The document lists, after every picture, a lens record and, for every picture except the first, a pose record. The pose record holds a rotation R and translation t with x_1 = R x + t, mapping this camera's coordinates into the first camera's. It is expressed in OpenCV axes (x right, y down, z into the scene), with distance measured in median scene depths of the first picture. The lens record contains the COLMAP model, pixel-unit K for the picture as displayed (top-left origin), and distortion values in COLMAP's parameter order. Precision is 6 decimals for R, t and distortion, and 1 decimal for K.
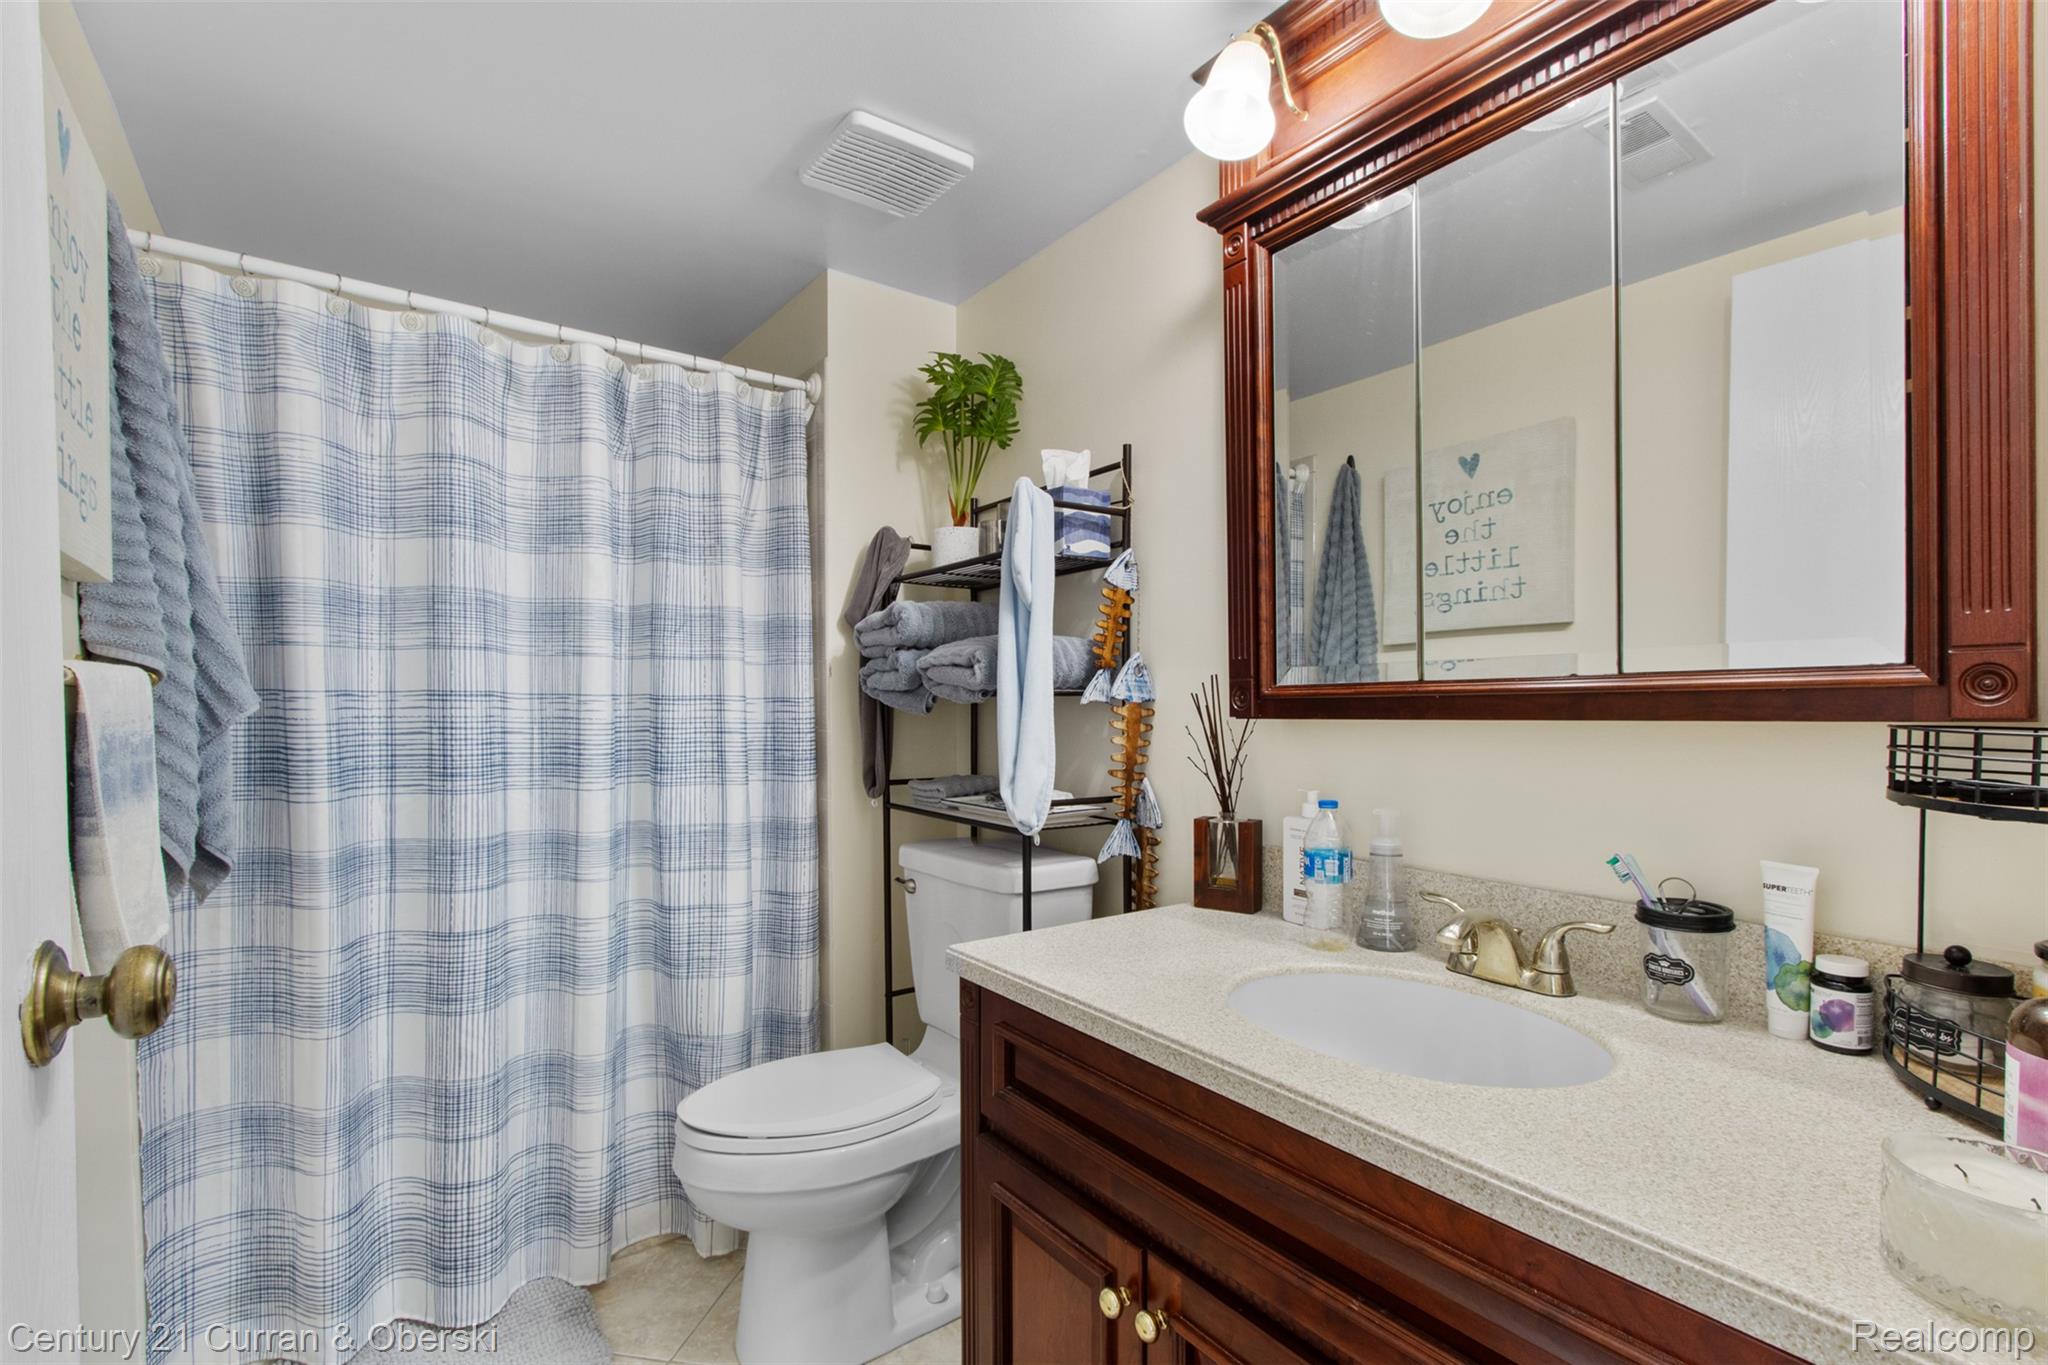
lens RADIAL K [[936.3, 0, 1024.6], [0, 936.3, 698.7], [0, 0, 1]] dist [0.005140, -0.002429]
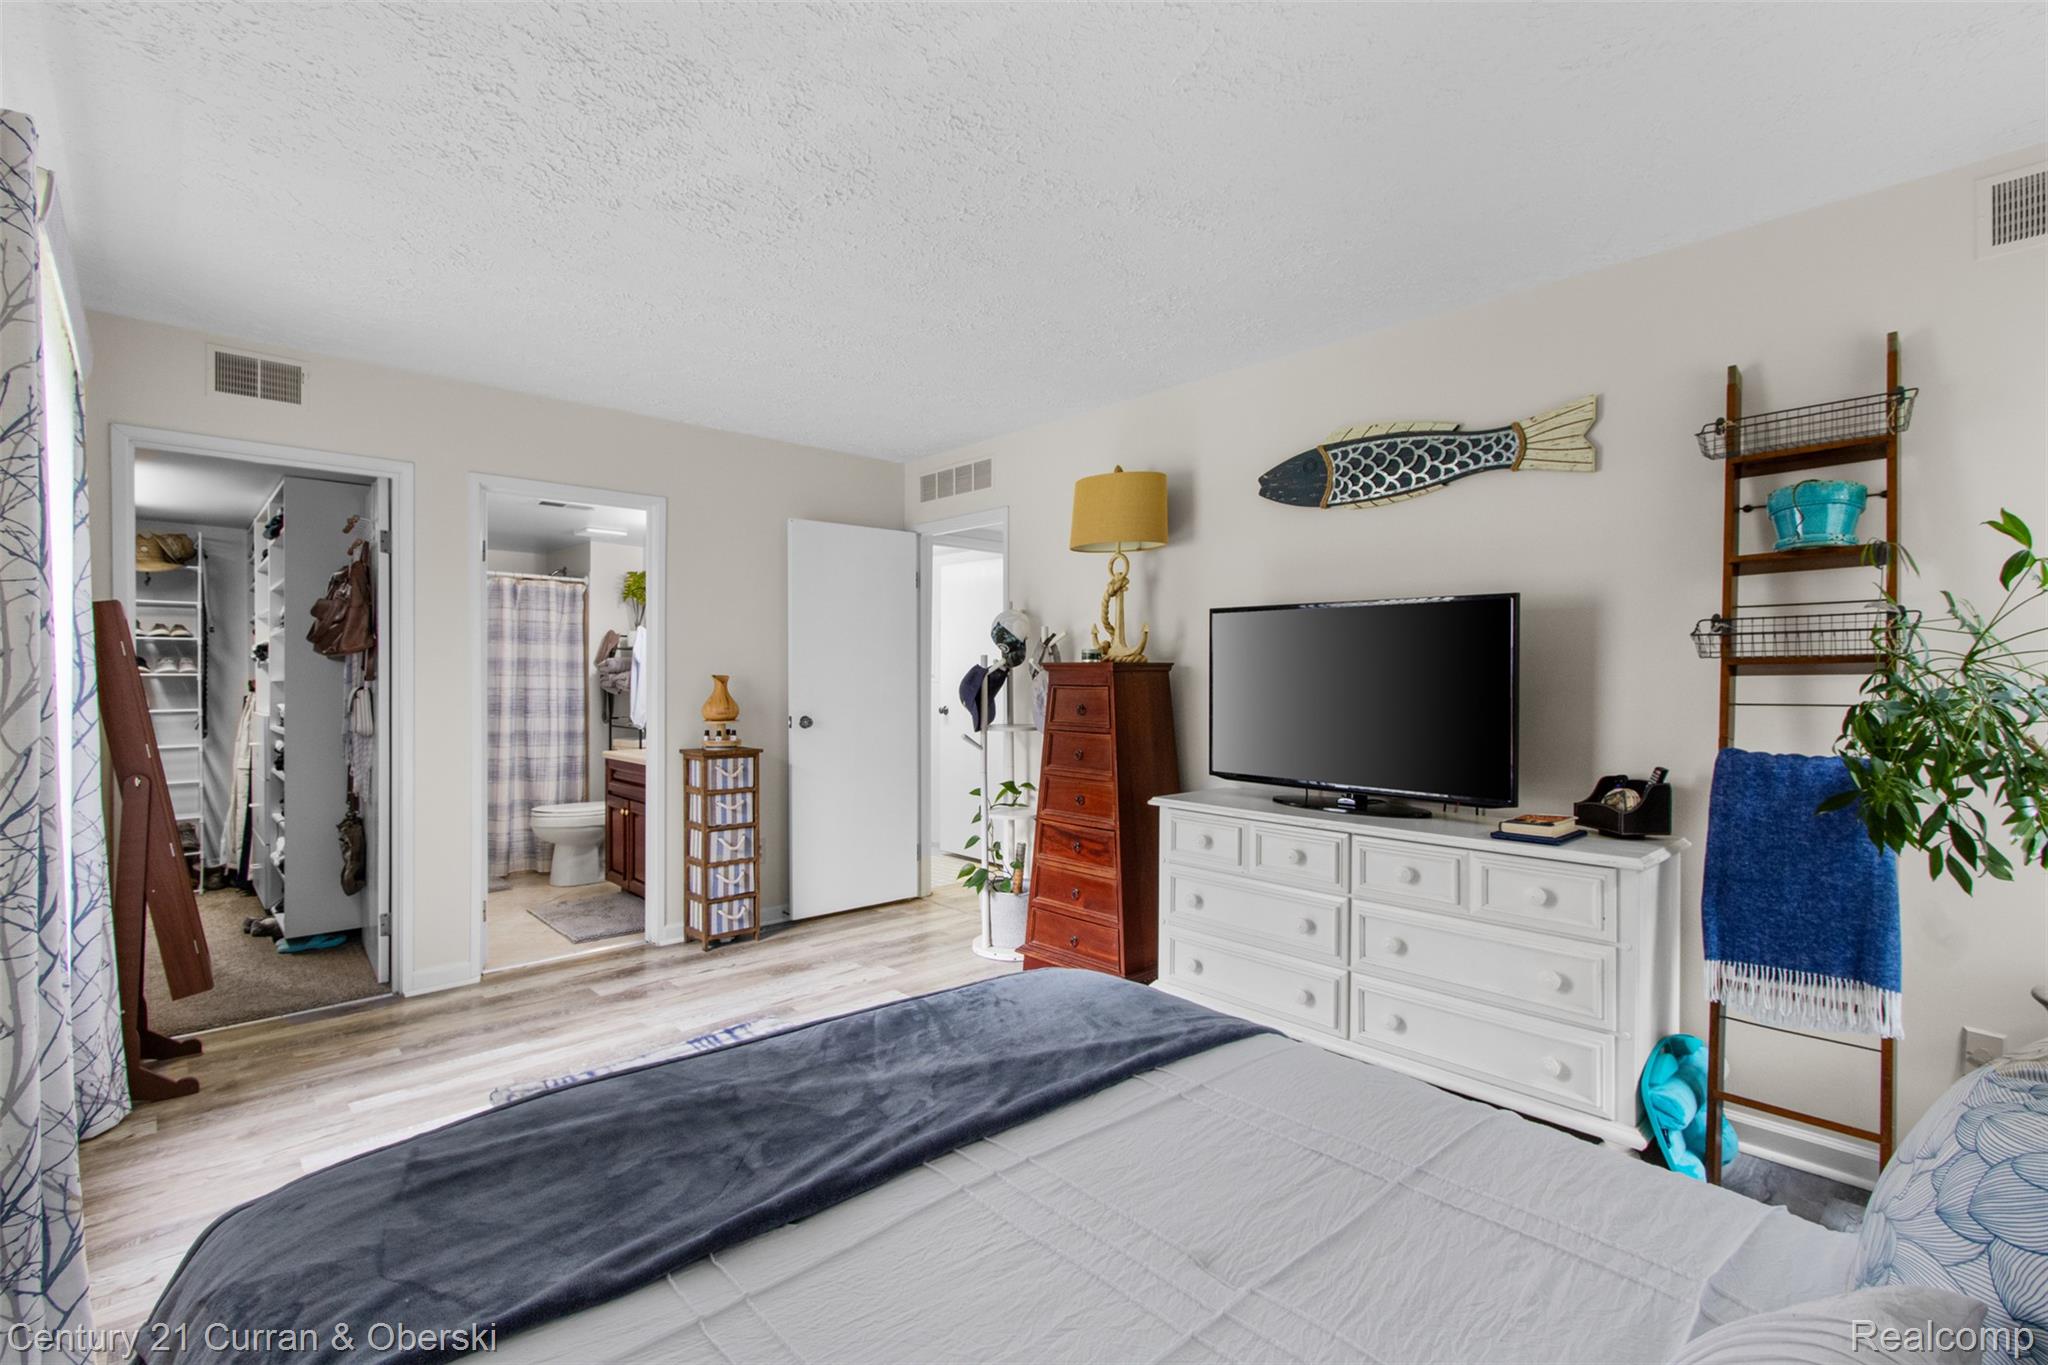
lens RADIAL K [[936.3, 0, 1026.4], [0, 936.3, 671.7], [0, 0, 1]] dist [0.005140, -0.002429]
pose [[0.991215, 0.008596, 0.131979, 0.783258], [-0.007275, 0.999919, -0.010486, -0.034856], [-0.132059, 0.009433, 0.991197, -2.147838]]
